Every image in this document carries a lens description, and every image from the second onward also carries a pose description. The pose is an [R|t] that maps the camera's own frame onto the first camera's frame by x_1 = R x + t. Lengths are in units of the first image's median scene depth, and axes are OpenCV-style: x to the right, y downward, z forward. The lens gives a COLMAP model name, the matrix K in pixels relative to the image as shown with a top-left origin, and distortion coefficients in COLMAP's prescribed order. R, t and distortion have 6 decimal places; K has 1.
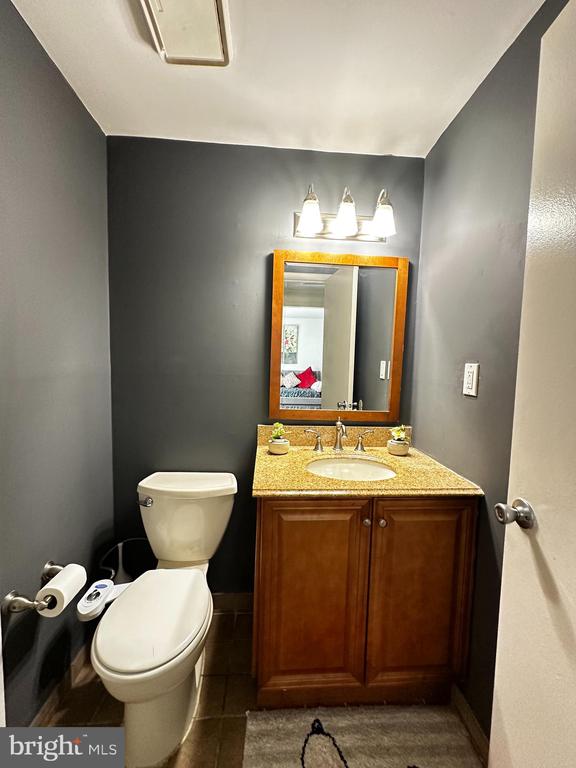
lens RADIAL K [[309.4, 0, 285.3], [0, 309.4, 384.0], [0, 0, 1]] dist [-0.000648, 0.000072]
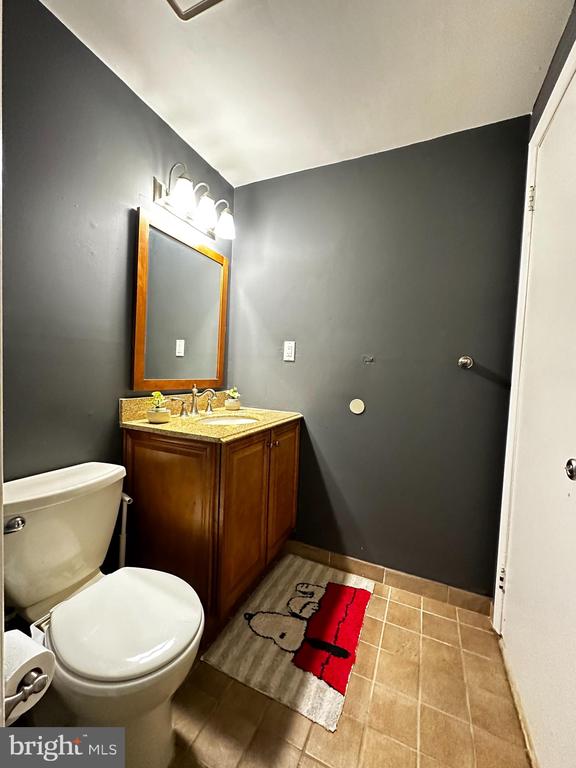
lens RADIAL K [[309.4, 0, 285.3], [0, 309.4, 384.0], [0, 0, 1]] dist [-0.000648, 0.000072]
pose [[0.471512, -0.047924, 0.880556, -0.707691], [0.034334, 0.998763, 0.035973, 0.081445], [-0.881191, 0.013271, 0.472574, 0.191129]]
